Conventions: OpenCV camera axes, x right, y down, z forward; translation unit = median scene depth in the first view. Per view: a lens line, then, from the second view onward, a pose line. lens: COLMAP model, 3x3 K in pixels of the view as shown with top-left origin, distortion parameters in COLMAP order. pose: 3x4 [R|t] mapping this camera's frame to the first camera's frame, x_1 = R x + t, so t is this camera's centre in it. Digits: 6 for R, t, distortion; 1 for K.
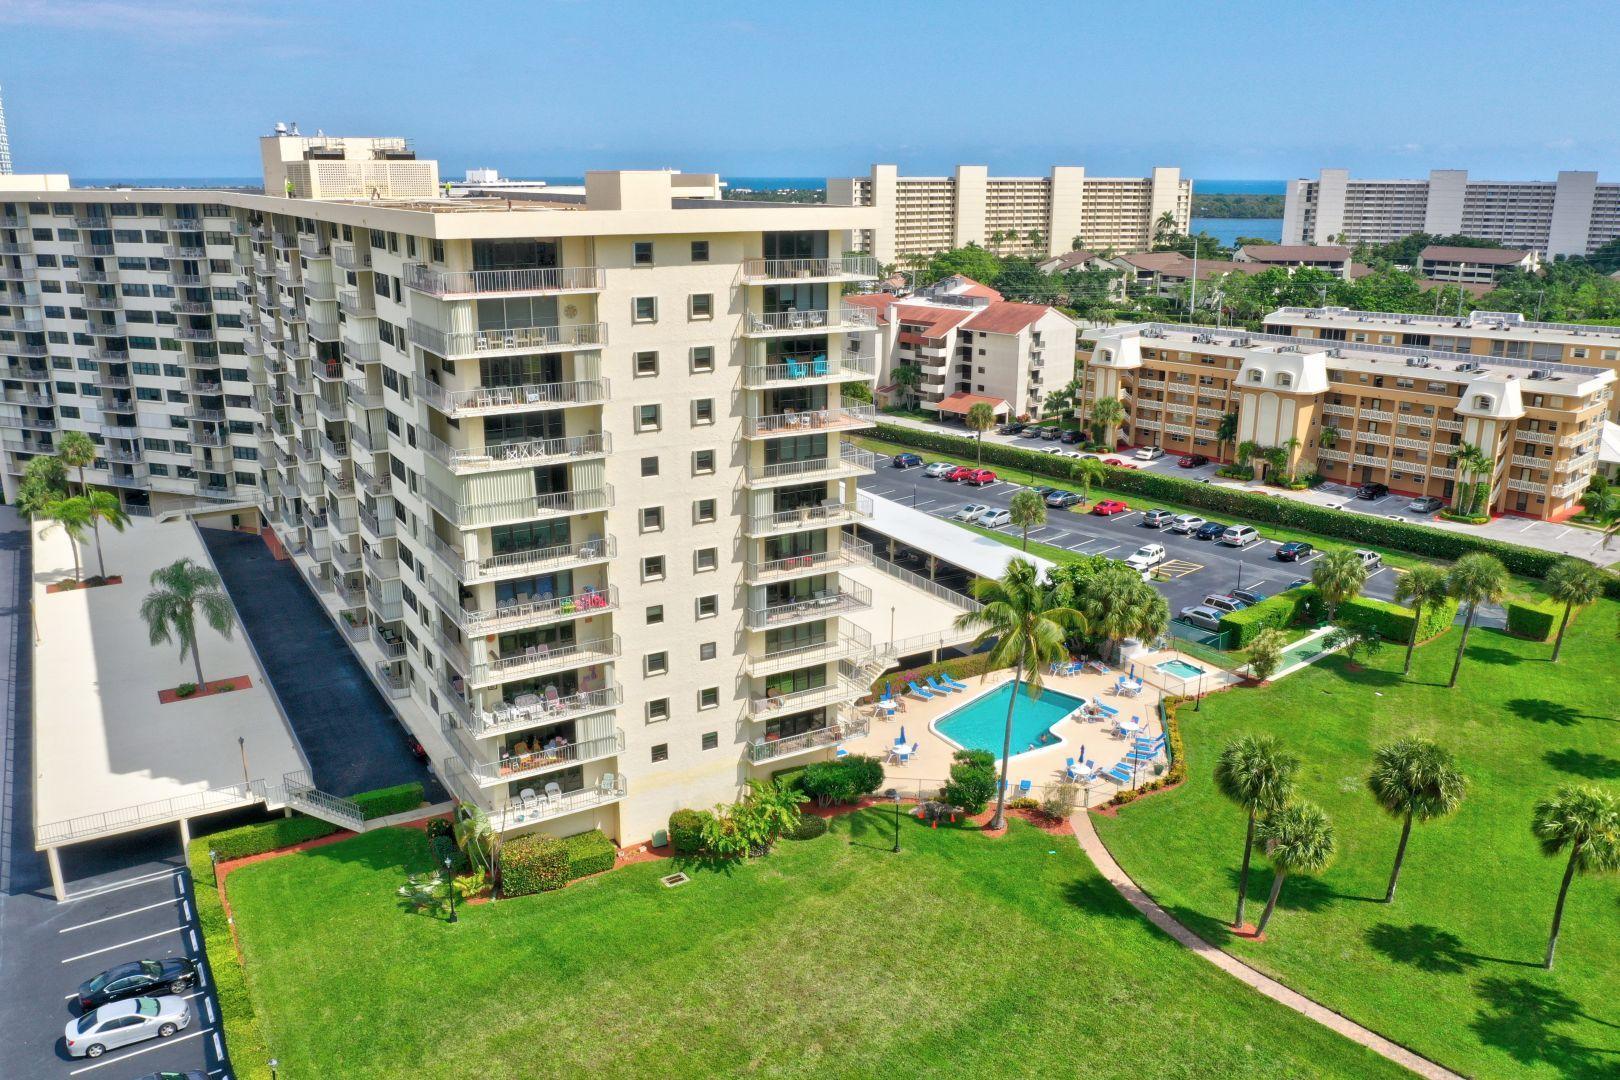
lens RADIAL K [[1260.6, 0, 812.6], [0, 1260.6, 540.1], [0, 0, 1]] dist [-0.022045, -0.009393]
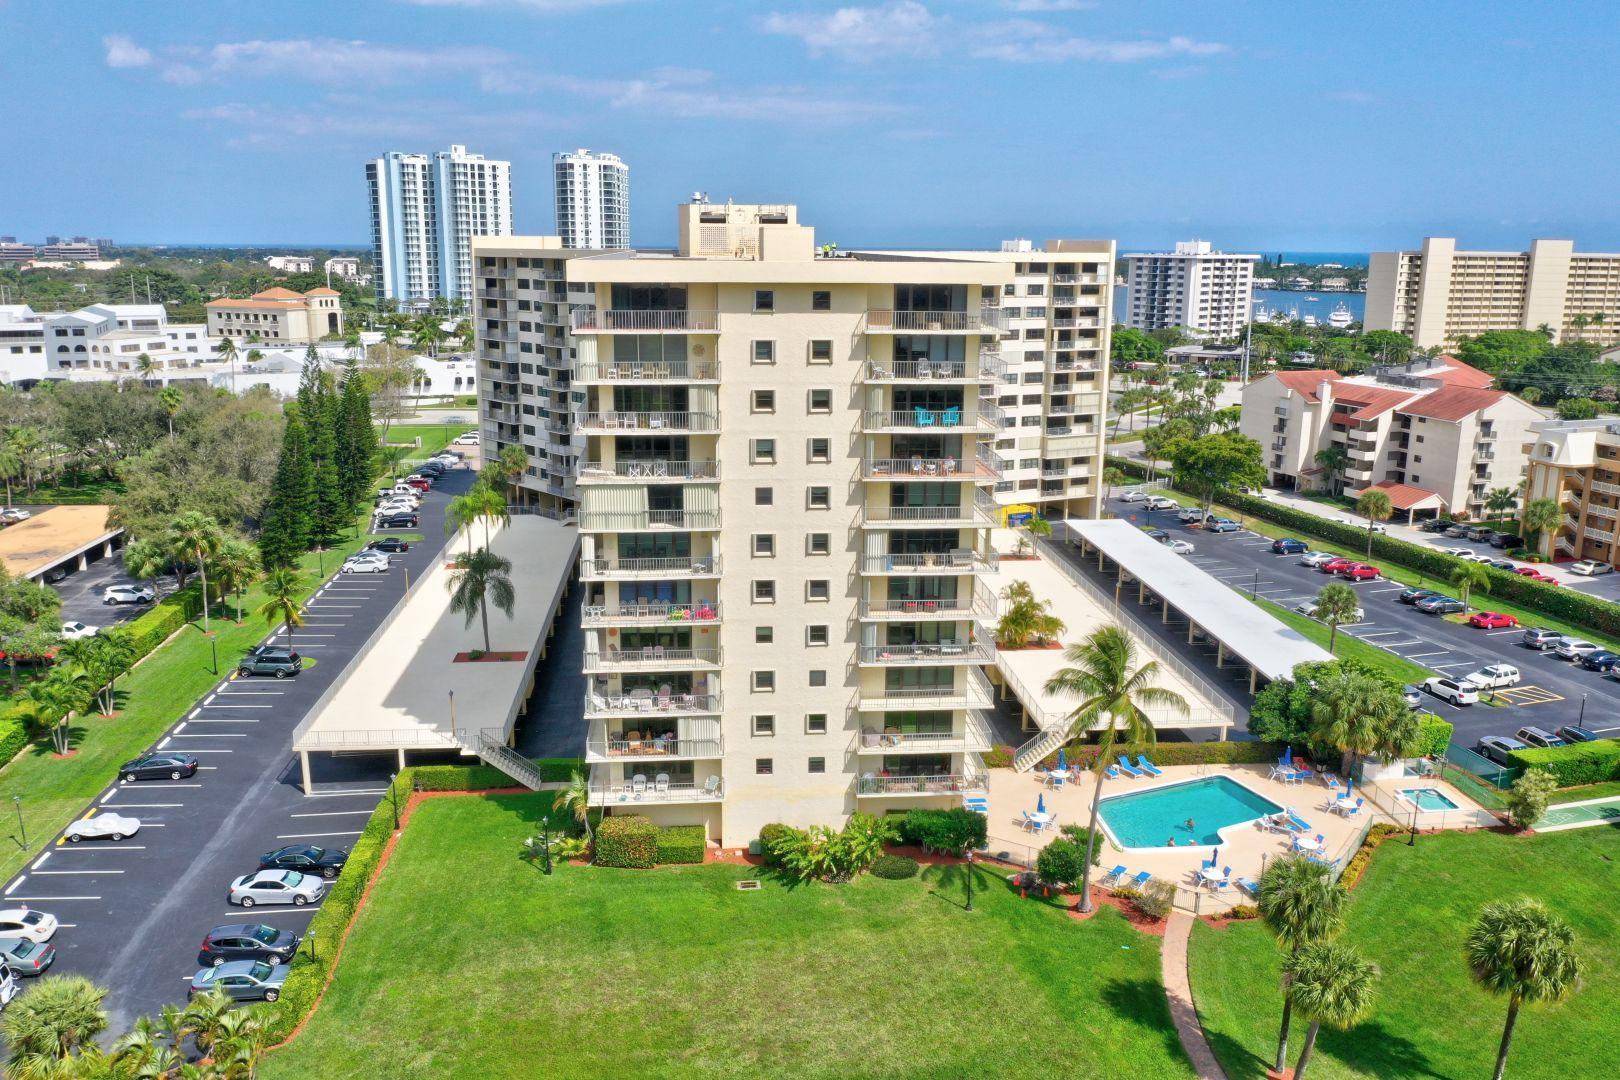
lens RADIAL K [[1260.6, 0, 810.6], [0, 1260.6, 540.0], [0, 0, 1]] dist [-0.022045, -0.009393]
pose [[0.900380, 0.102848, -0.422774, 0.329432], [-0.125821, 0.991693, -0.026711, 0.002460], [0.416515, 0.077244, 0.905841, 0.034459]]
